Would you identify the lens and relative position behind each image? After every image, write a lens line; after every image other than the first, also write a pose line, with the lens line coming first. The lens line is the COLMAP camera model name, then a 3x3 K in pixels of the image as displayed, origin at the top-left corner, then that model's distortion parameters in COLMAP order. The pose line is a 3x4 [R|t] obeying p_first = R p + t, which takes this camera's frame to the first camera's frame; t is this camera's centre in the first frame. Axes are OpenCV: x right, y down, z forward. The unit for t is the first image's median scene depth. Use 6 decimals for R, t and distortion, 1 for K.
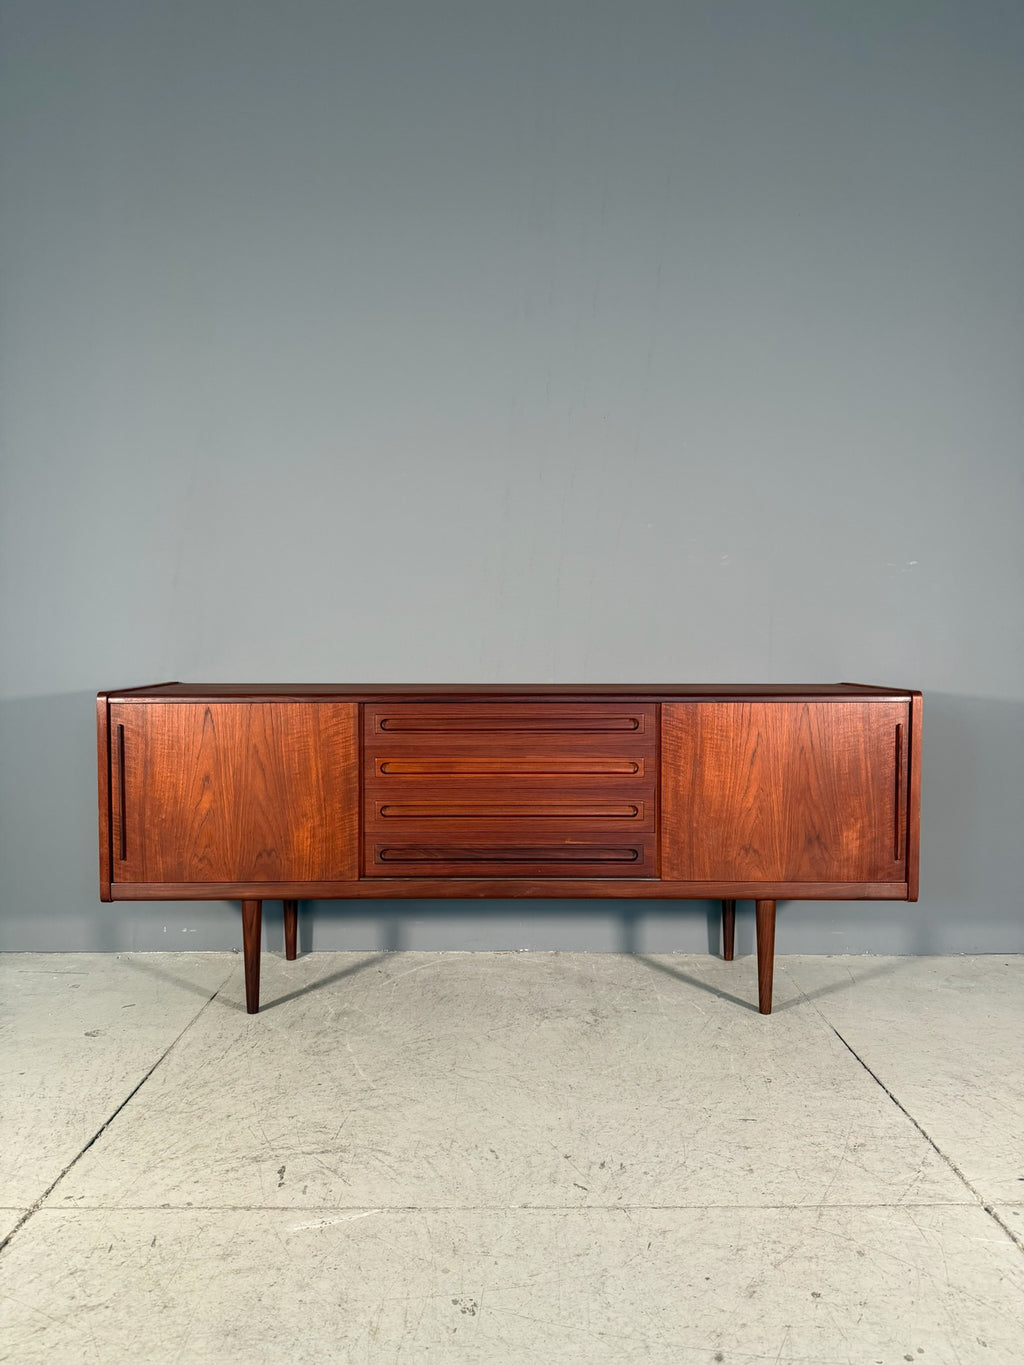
lens RADIAL K [[947.6, 0, 515.5], [0, 947.6, 670.4], [0, 0, 1]] dist [0.034308, -0.046579]
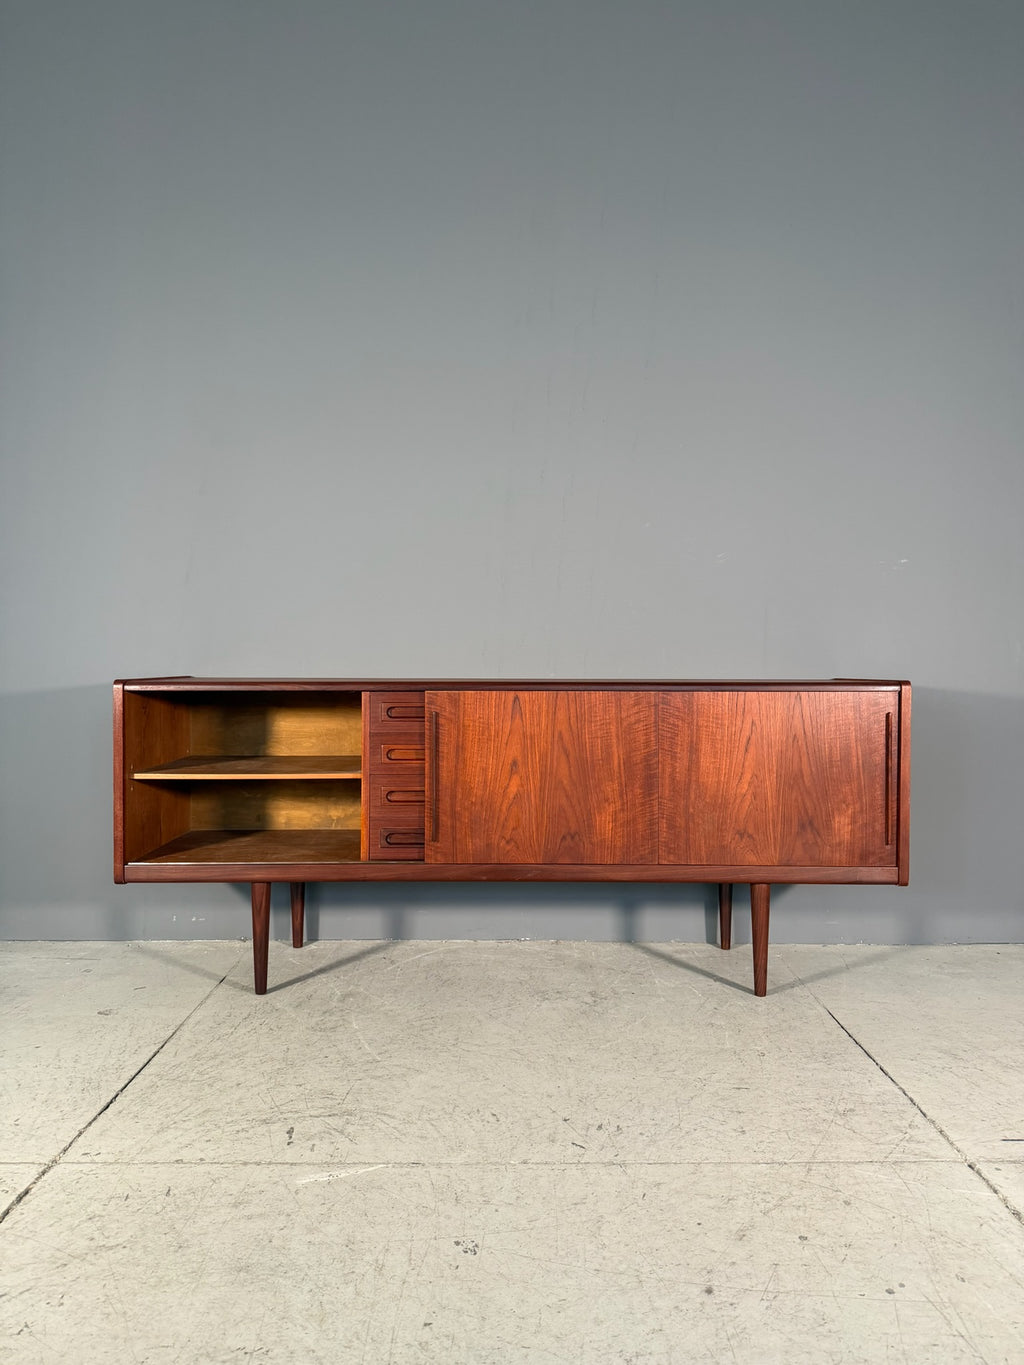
lens RADIAL K [[947.6, 0, 515.5], [0, 947.6, 670.4], [0, 0, 1]] dist [0.034308, -0.046579]
pose [[0.999995, 0.000522, -0.003216, 0.001962], [-0.000583, 0.999823, -0.018811, 0.030688], [0.003205, 0.018812, 0.999818, -0.032699]]
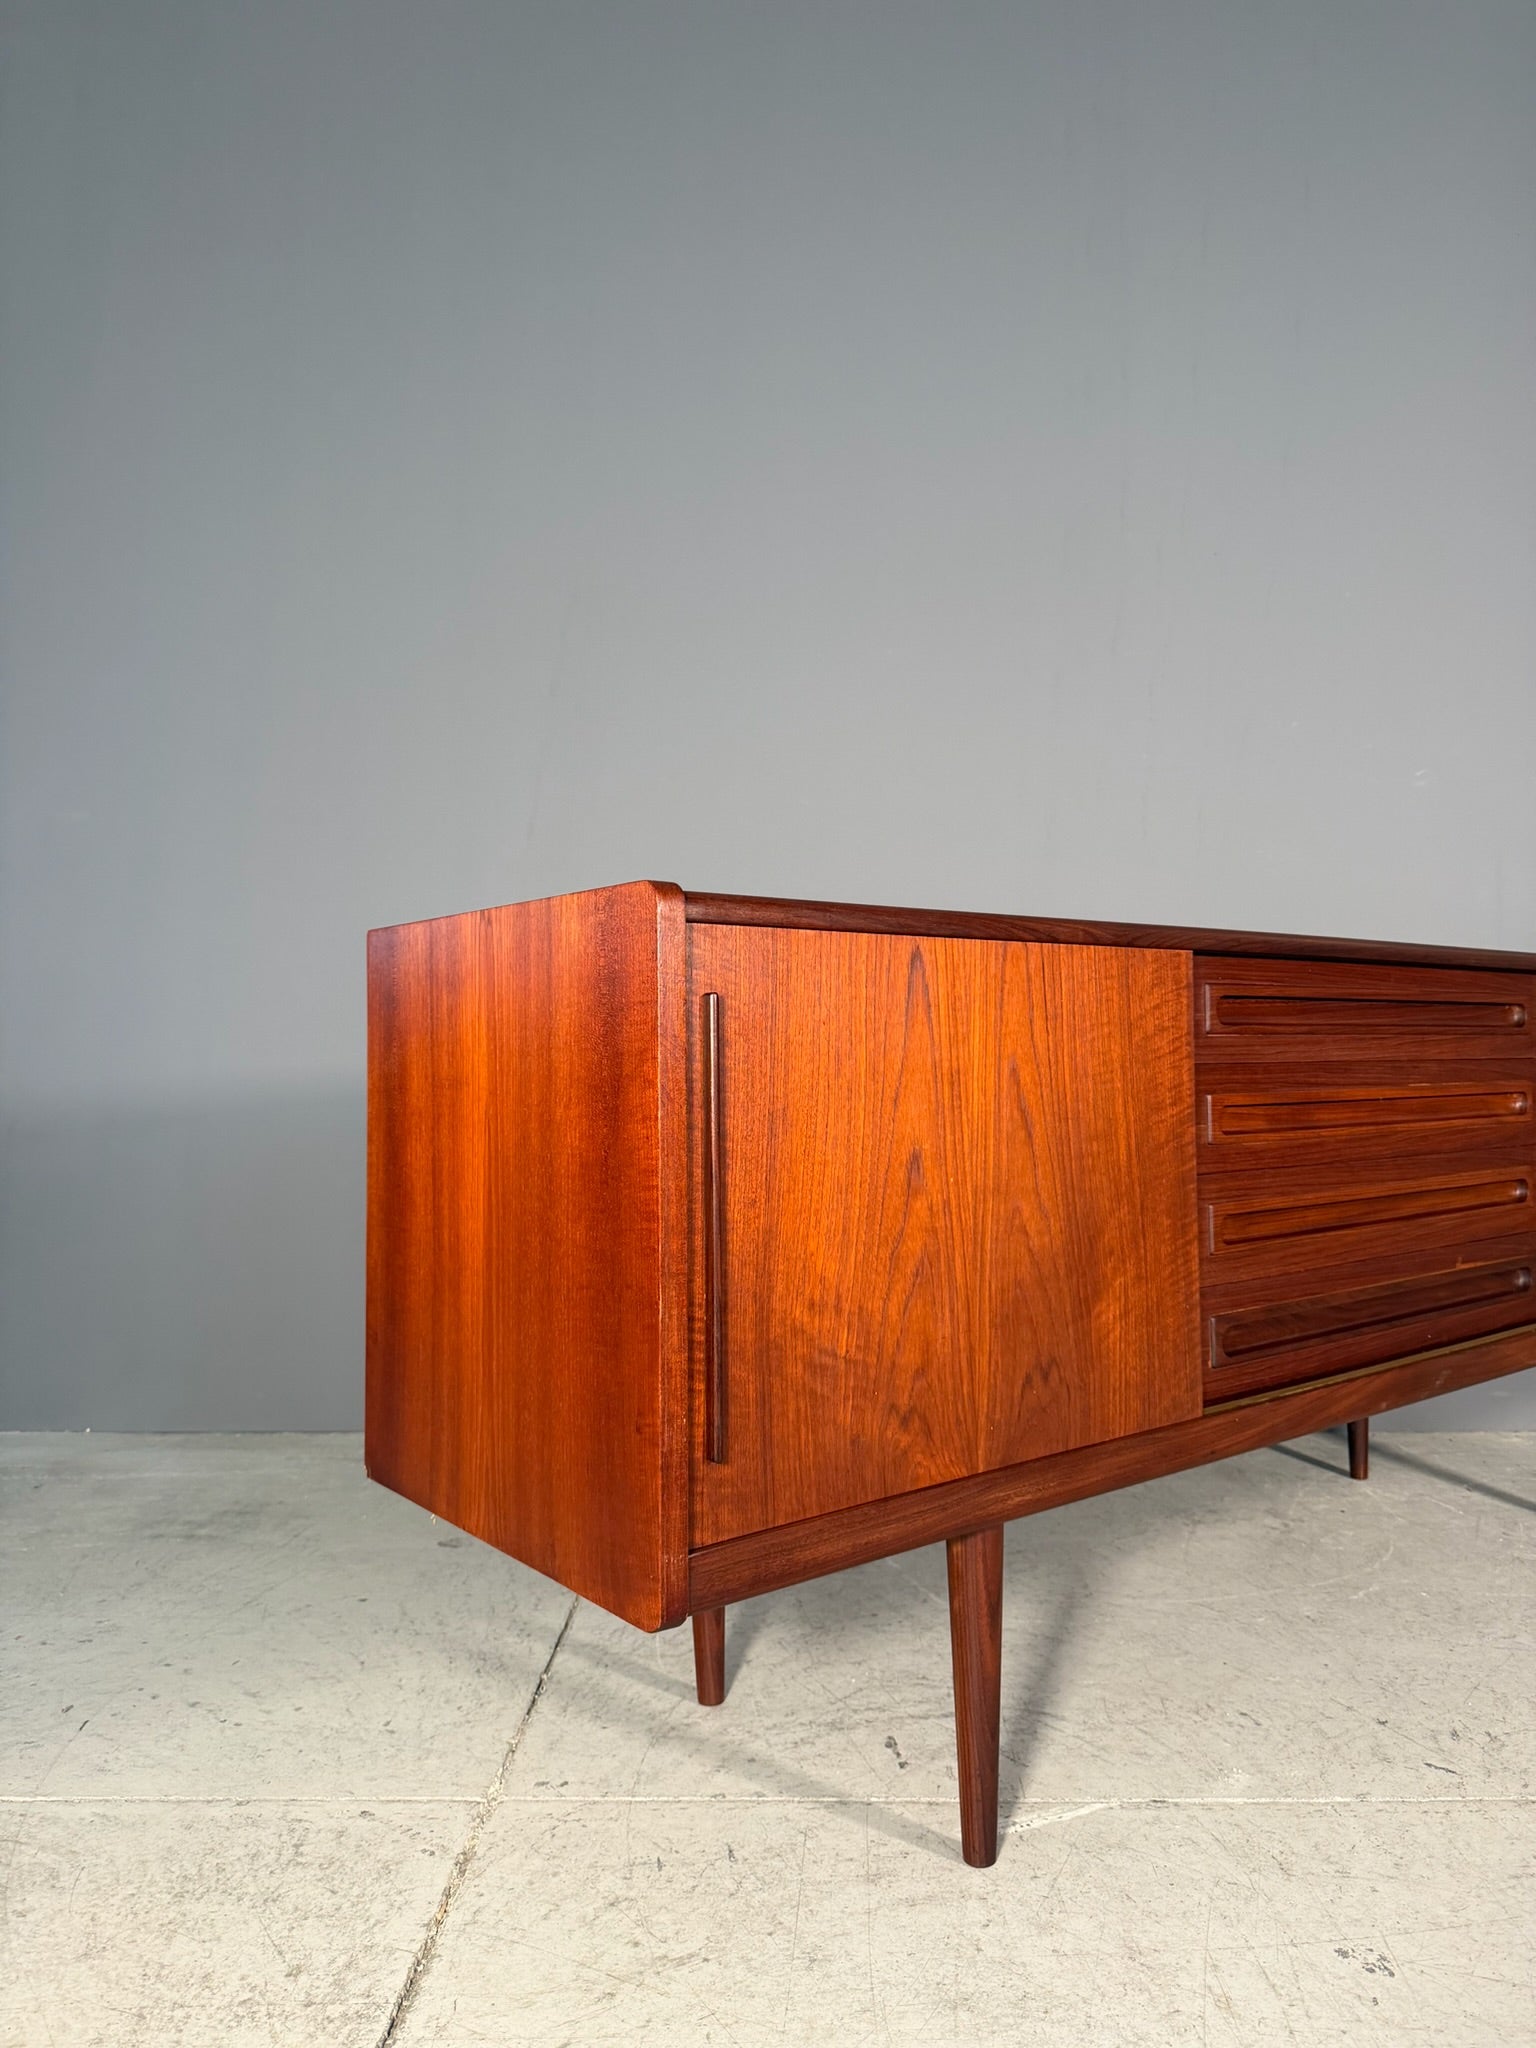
lens RADIAL K [[1480.0, 0, 775.1], [0, 1480.0, 967.0], [0, 0, 1]] dist [-0.005857, -0.005066]
pose [[0.797687, 0.029344, 0.602358, -0.676533], [0.029979, 0.995651, -0.088203, 0.089965], [-0.602326, 0.088417, 0.793338, 0.622815]]
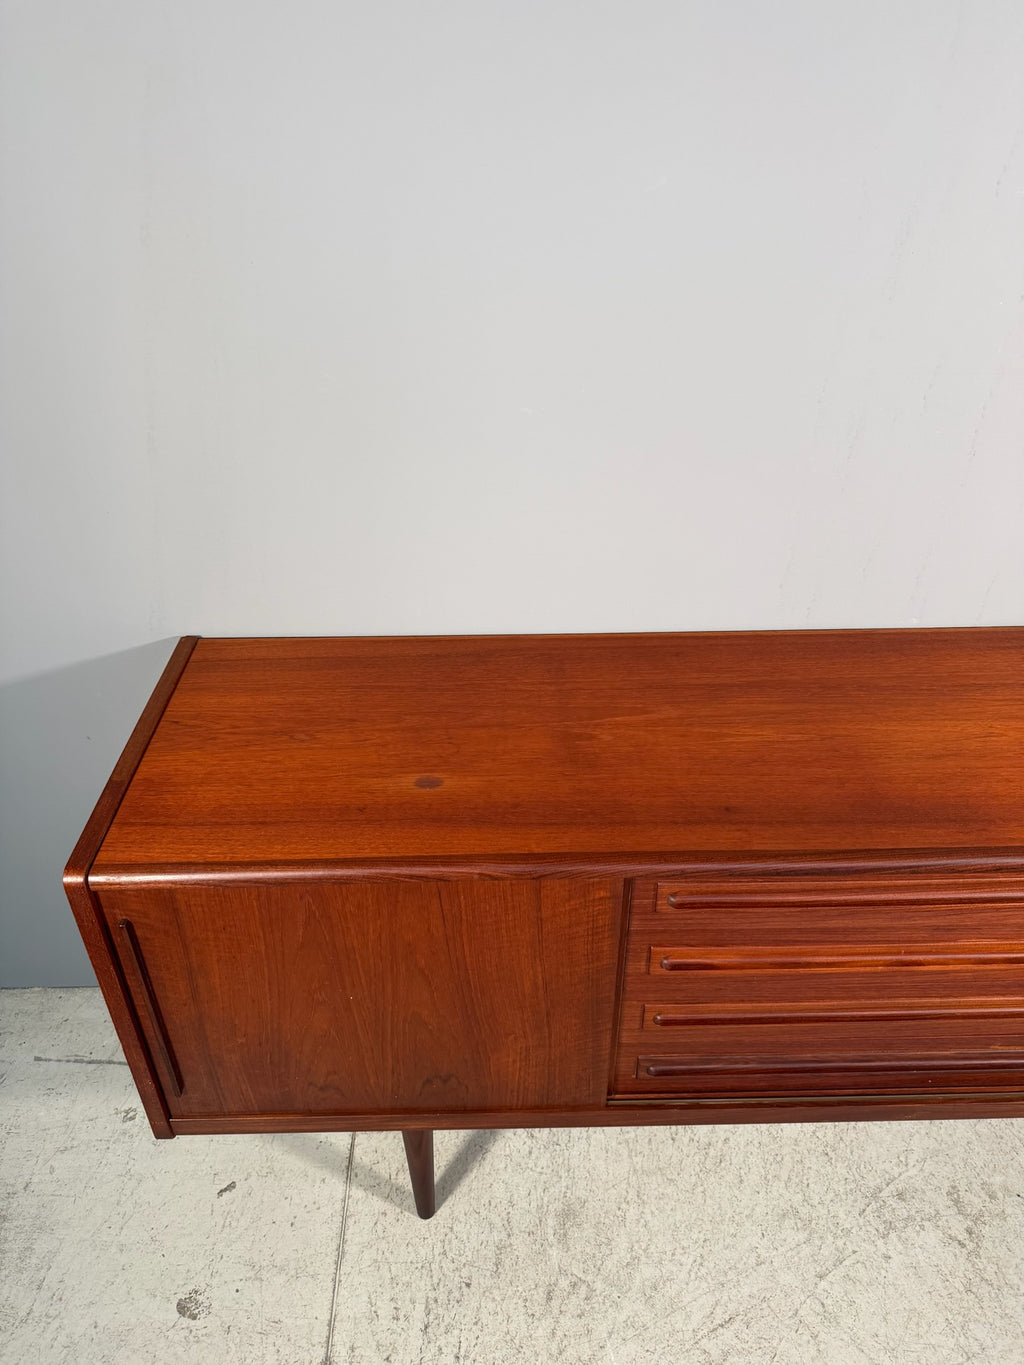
lens RADIAL K [[972.9, 0, 517.7], [0, 972.9, 662.9], [0, 0, 1]] dist [-0.004323, -0.003681]
pose [[0.999808, -0.014321, 0.013352, -0.224992], [0.005400, 0.857168, 0.515009, -0.301125], [-0.018821, -0.514838, 0.857081, 0.651730]]
